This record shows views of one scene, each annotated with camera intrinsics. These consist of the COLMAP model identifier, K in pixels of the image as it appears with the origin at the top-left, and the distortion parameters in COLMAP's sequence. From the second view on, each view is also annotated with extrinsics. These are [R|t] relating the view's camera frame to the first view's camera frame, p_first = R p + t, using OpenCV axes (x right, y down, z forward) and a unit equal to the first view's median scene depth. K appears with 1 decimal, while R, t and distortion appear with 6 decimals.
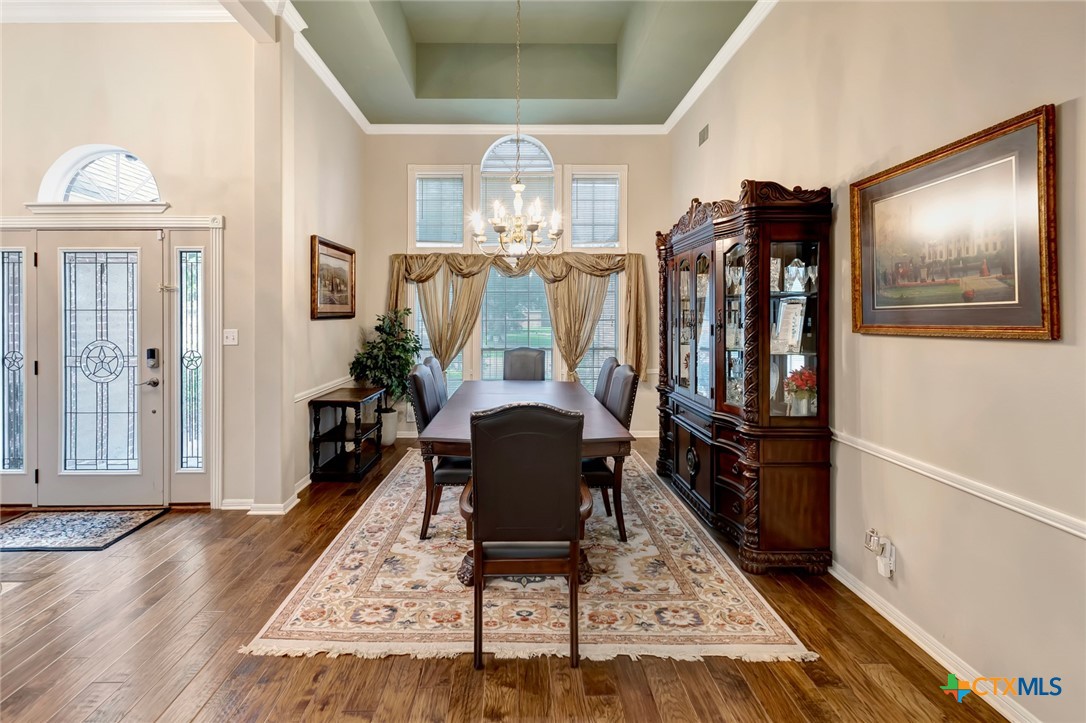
lens RADIAL K [[481.3, 0, 542.5], [0, 481.3, 315.5], [0, 0, 1]] dist [0.003959, -0.000759]
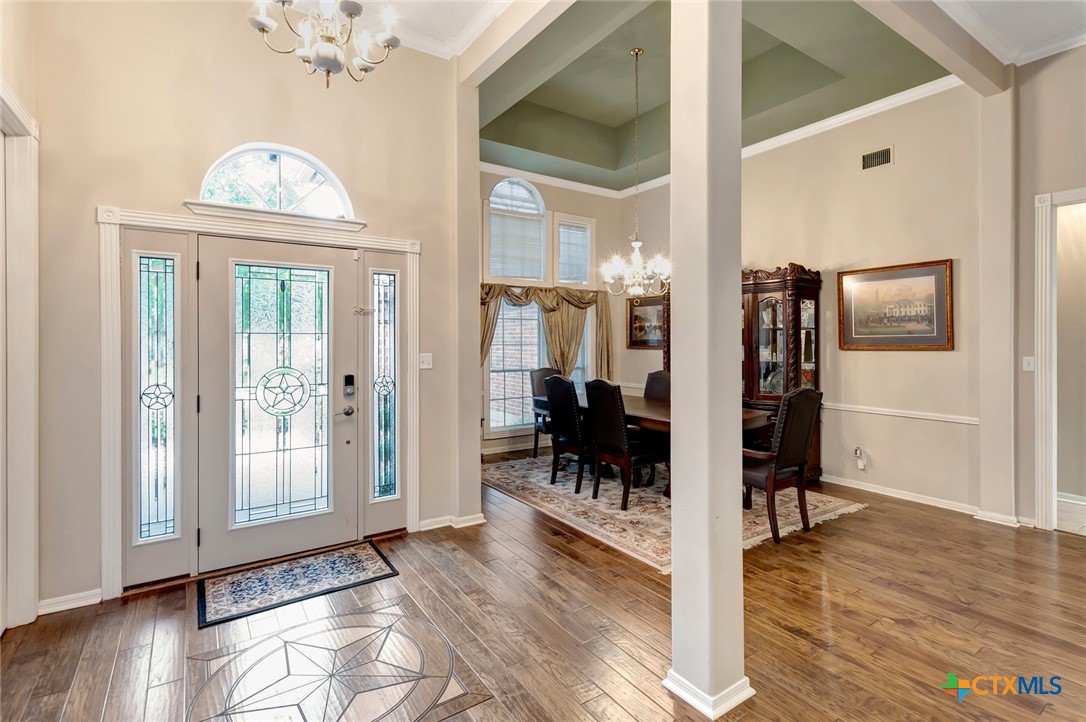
lens RADIAL K [[516.6, 0, 536.7], [0, 516.6, 338.7], [0, 0, 1]] dist [-0.003590, 0.000267]
pose [[0.835718, 0.002421, 0.549153, -1.054270], [-0.000923, 0.999995, -0.003005, 0.000647], [-0.549158, 0.002004, 0.835716, -0.042044]]
